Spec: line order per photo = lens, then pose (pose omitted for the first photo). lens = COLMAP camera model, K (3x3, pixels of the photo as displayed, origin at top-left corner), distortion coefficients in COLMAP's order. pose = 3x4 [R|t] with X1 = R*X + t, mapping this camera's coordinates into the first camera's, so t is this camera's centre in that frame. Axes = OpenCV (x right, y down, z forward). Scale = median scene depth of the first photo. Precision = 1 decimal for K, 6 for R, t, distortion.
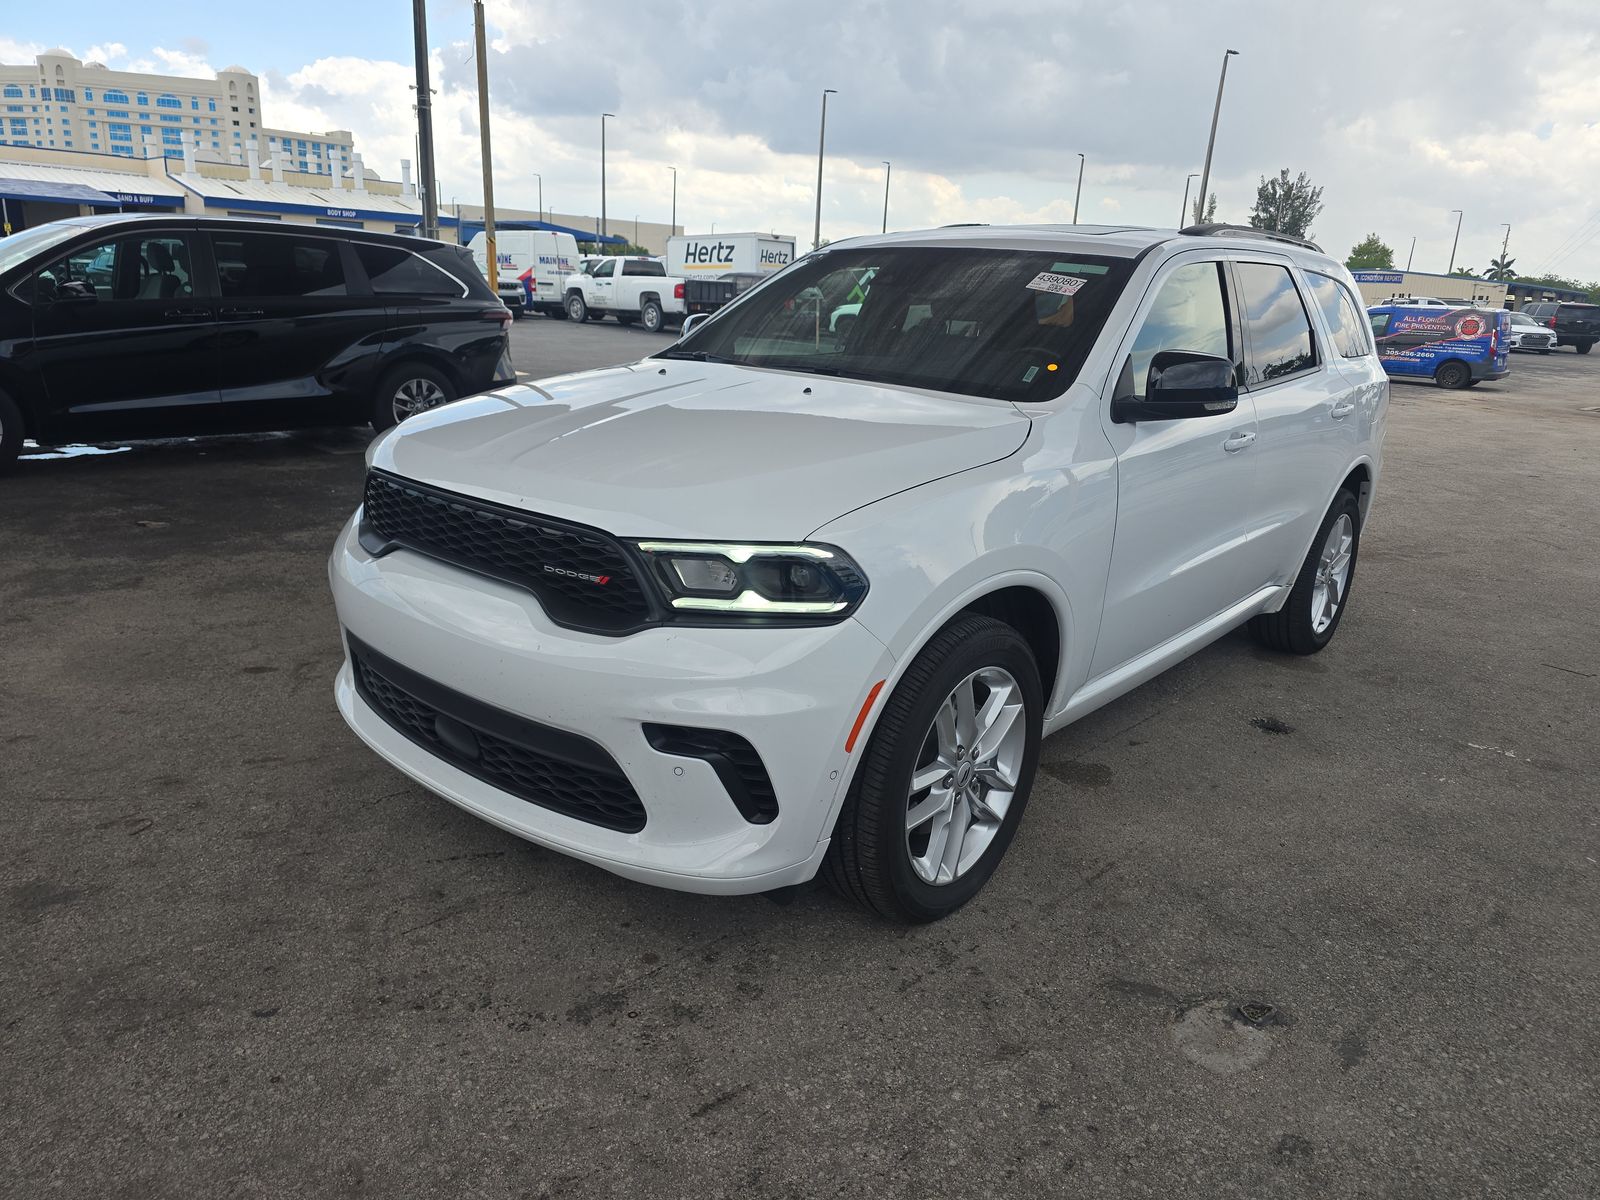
lens RADIAL K [[1102.3, 0, 800.0], [0, 1102.3, 600.0], [0, 0, 1]] dist [0.058136, -0.059115]
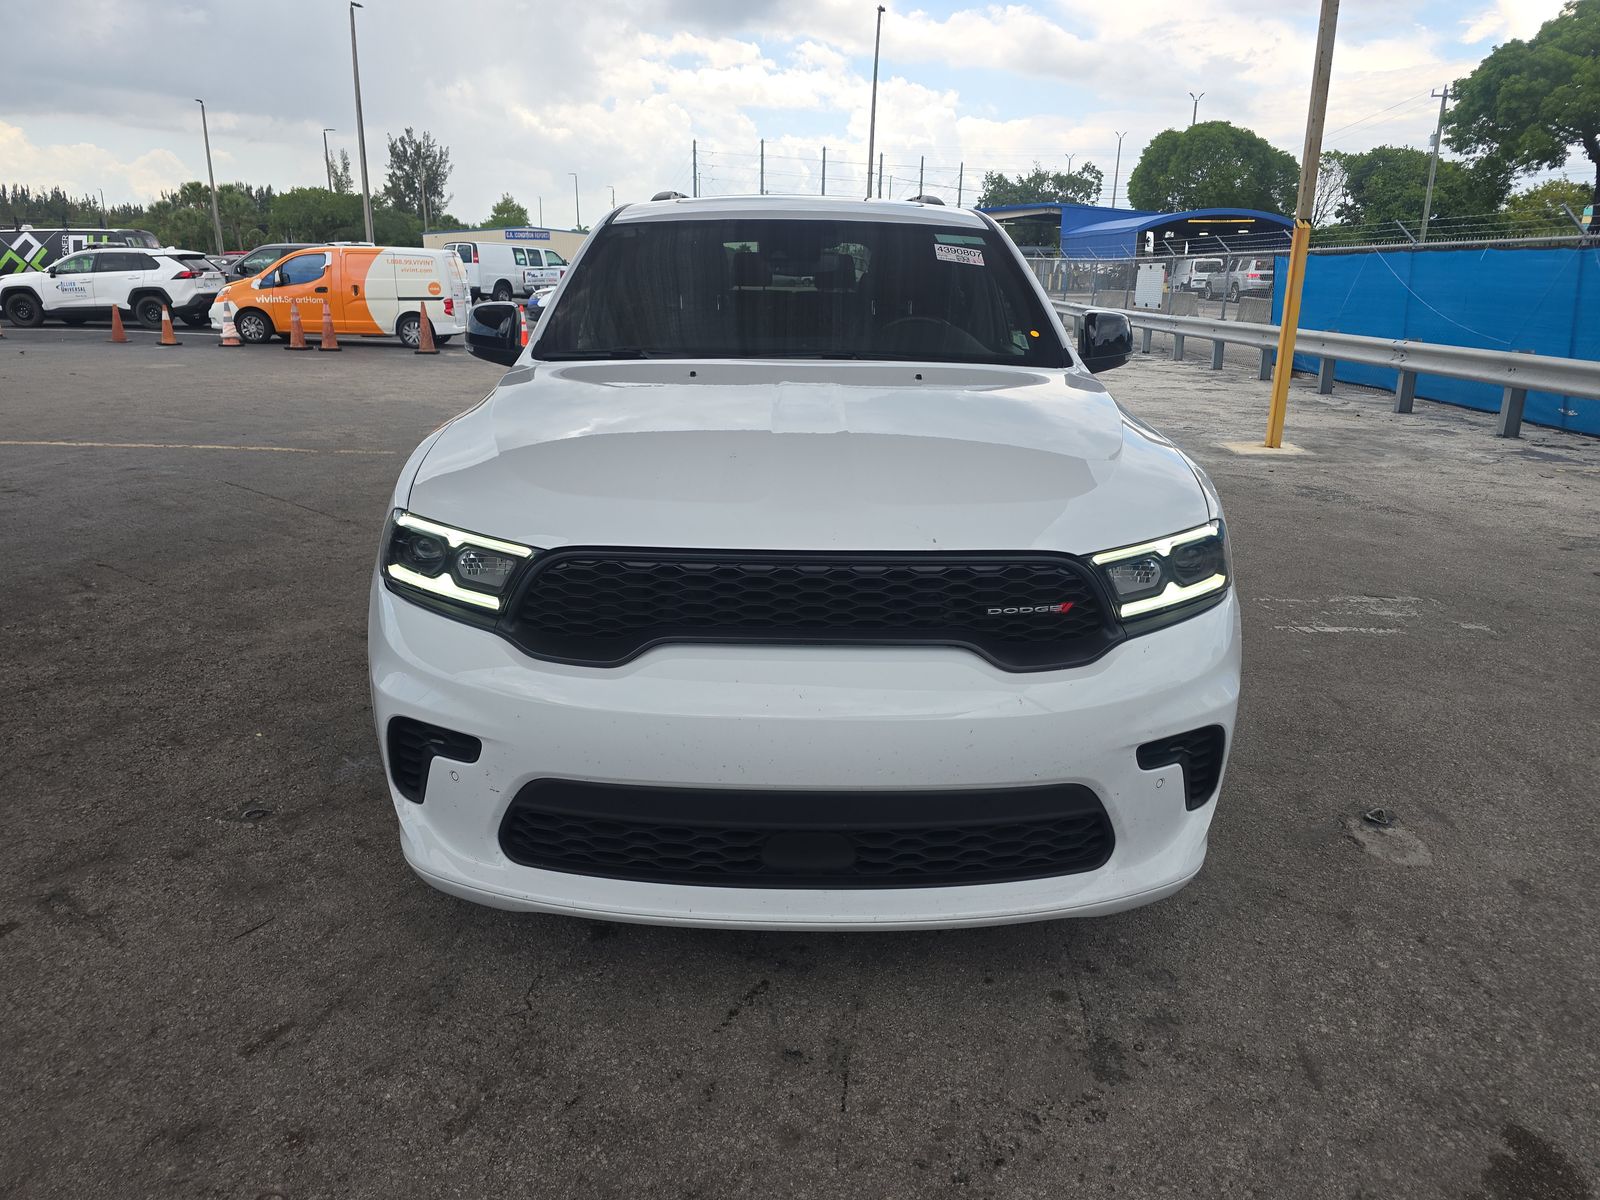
lens RADIAL K [[1089.5, 0, 800.0], [0, 1089.5, 600.0], [0, 0, 1]] dist [0.050829, -0.053201]
pose [[0.743407, -0.226879, 0.629184, -0.657474], [0.202177, 0.972929, 0.111950, -0.122420], [-0.637550, 0.043982, 0.769152, 0.335945]]
